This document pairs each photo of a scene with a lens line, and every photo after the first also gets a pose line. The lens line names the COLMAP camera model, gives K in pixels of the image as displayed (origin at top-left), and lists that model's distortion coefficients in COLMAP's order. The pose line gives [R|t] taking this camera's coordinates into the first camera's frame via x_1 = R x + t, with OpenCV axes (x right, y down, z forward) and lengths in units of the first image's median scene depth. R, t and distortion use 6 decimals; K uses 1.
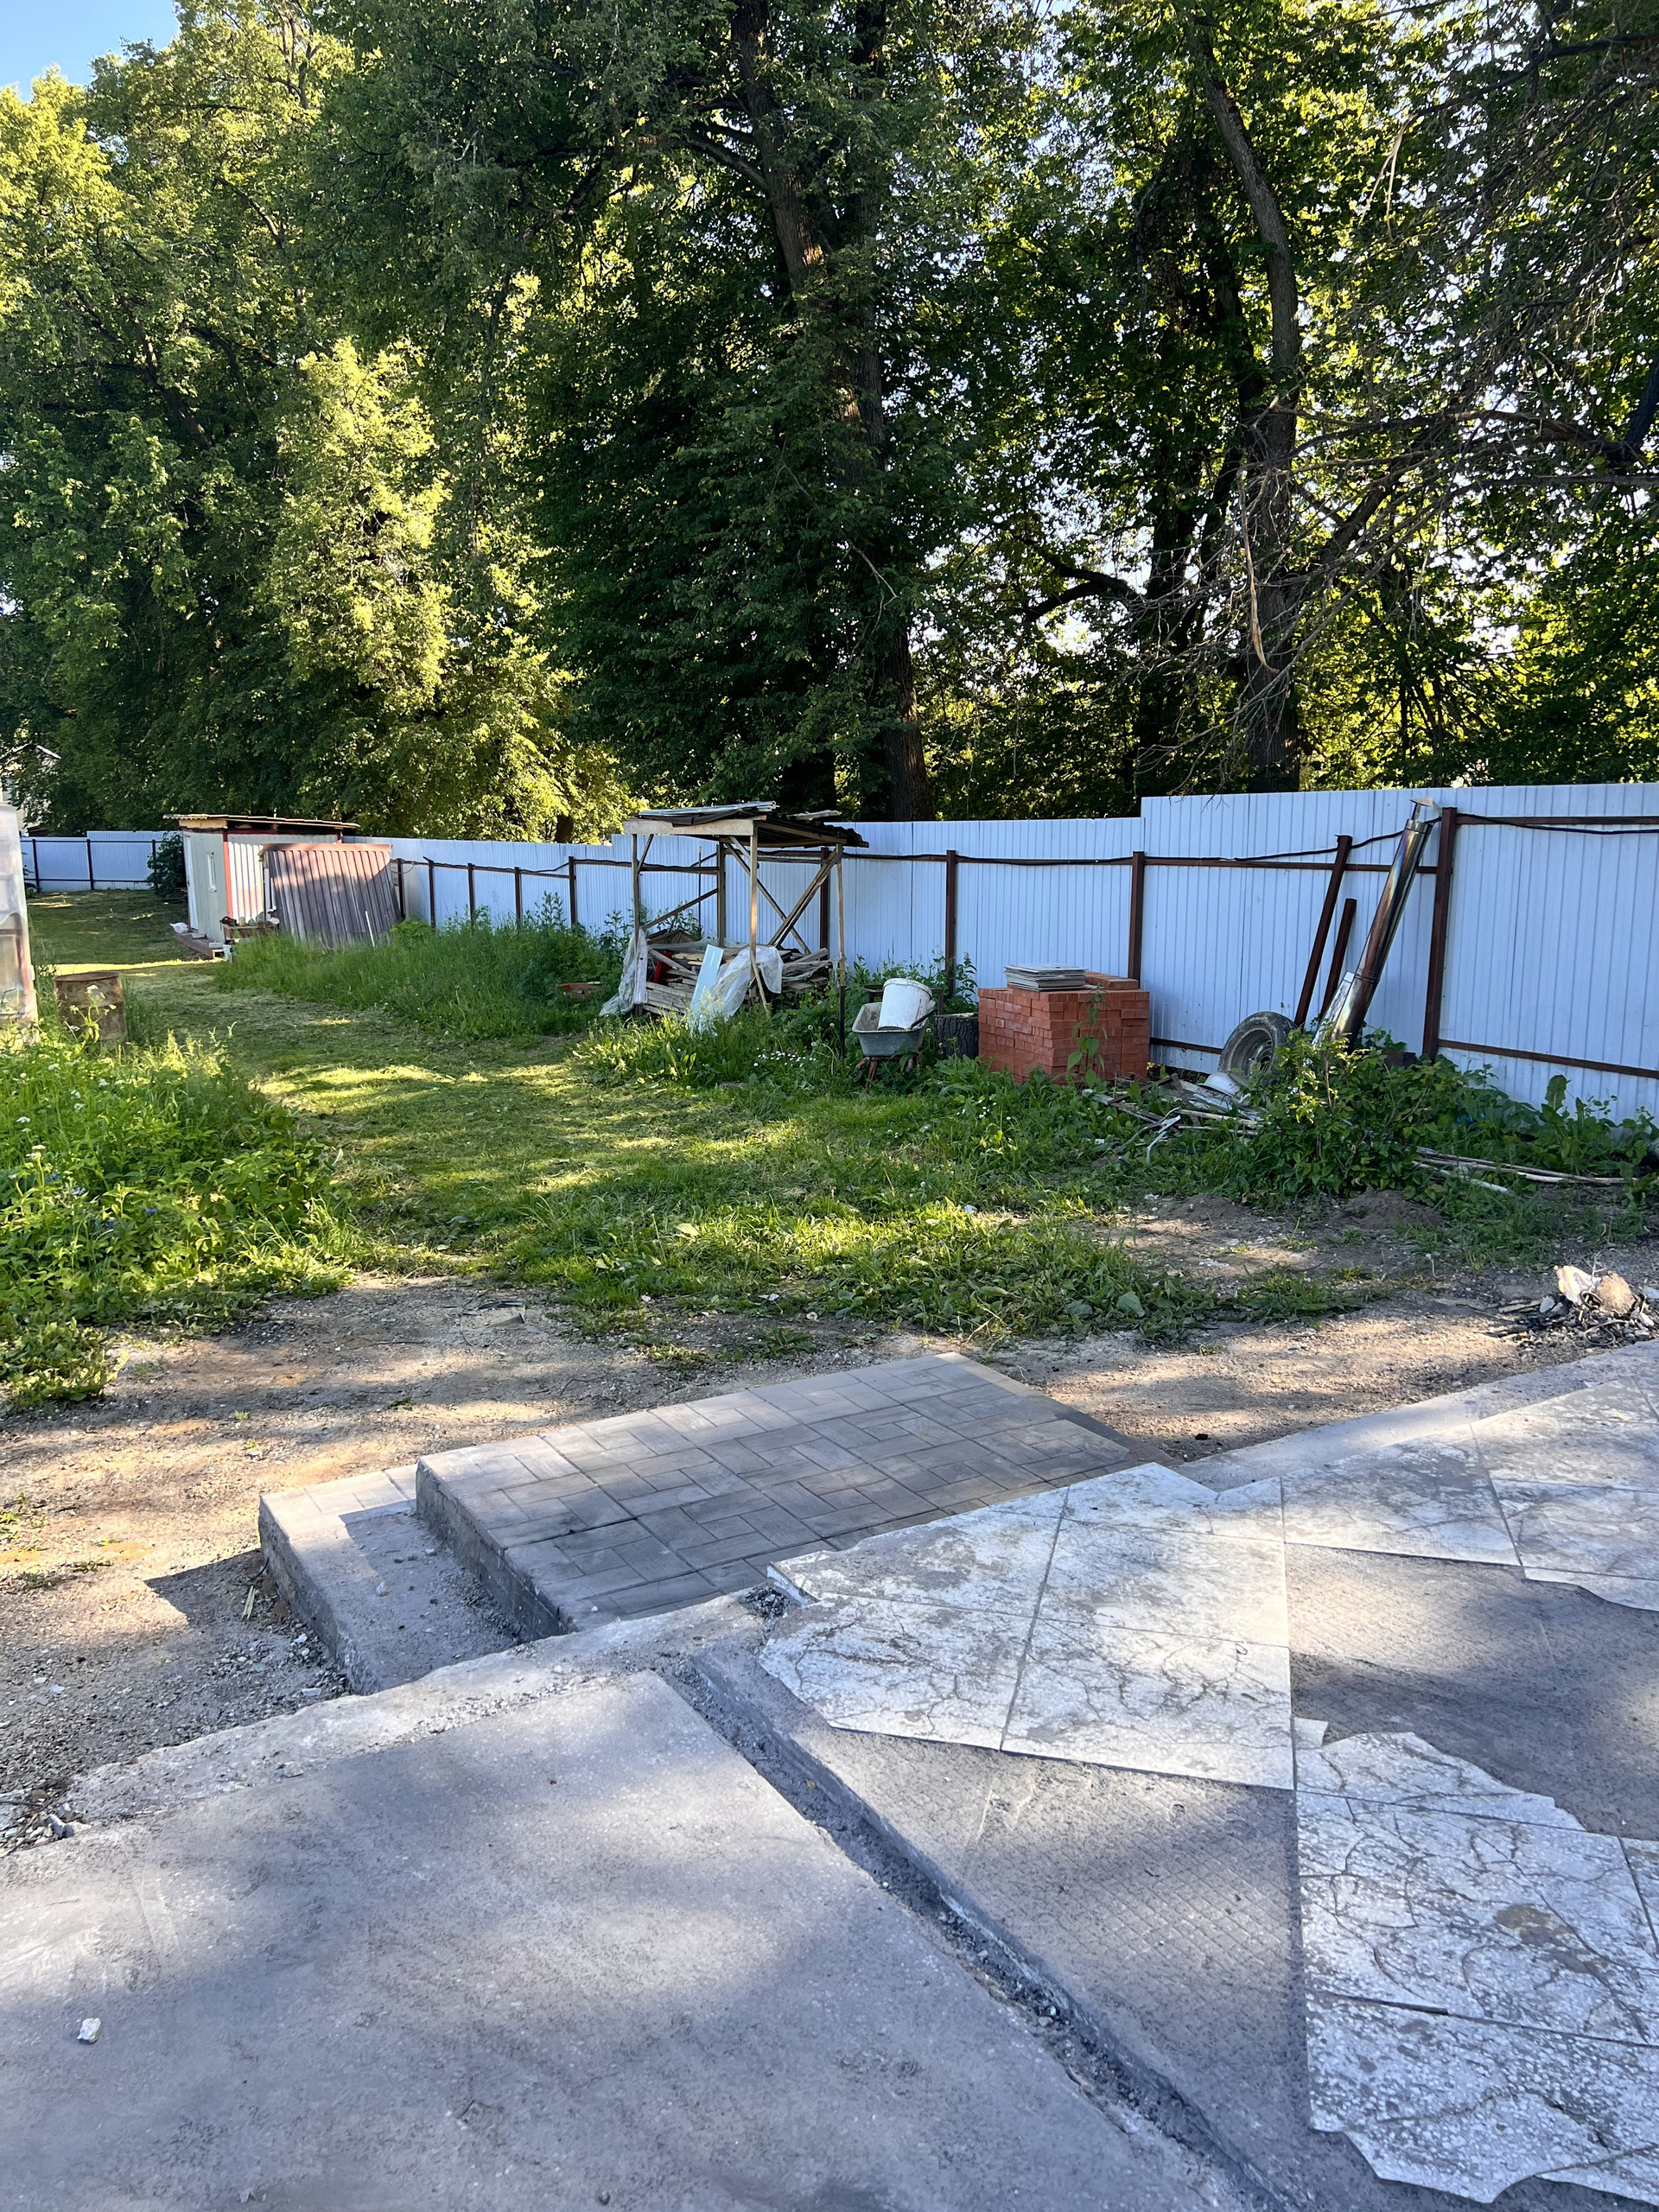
lens RADIAL K [[1657.8, 0, 829.5], [0, 1657.8, 1106.0], [0, 0, 1]] dist [0.059649, -0.059402]
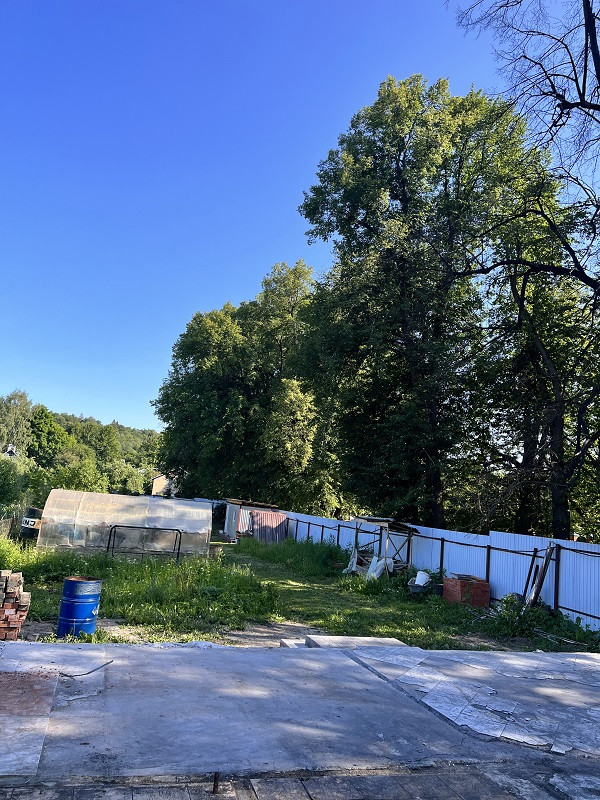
lens RADIAL K [[559.6, 0, 300.0], [0, 559.6, 400.0], [0, 0, 1]] dist [0.068966, -0.116958]
pose [[0.970470, 0.054907, -0.234889, 0.035828], [-0.134637, 0.931254, -0.338583, 0.020817], [0.200151, 0.360209, 0.911147, -0.242309]]
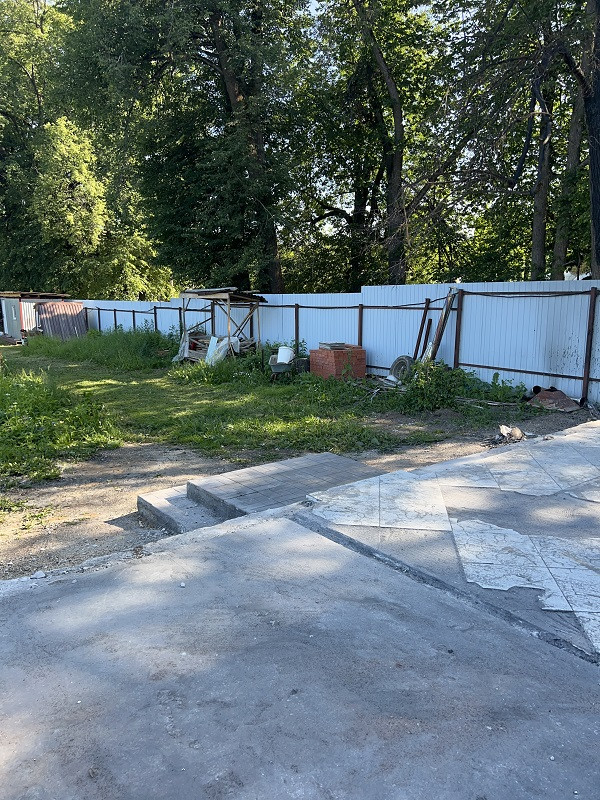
lens RADIAL K [[592.8, 0, 300.3], [0, 592.8, 392.9], [0, 0, 1]] dist [0.074639, -0.073334]
pose [[0.994517, -0.020749, 0.102492, -0.025800], [0.021124, 0.999774, -0.002577, 0.007024], [-0.102415, 0.004728, 0.994730, -0.046271]]
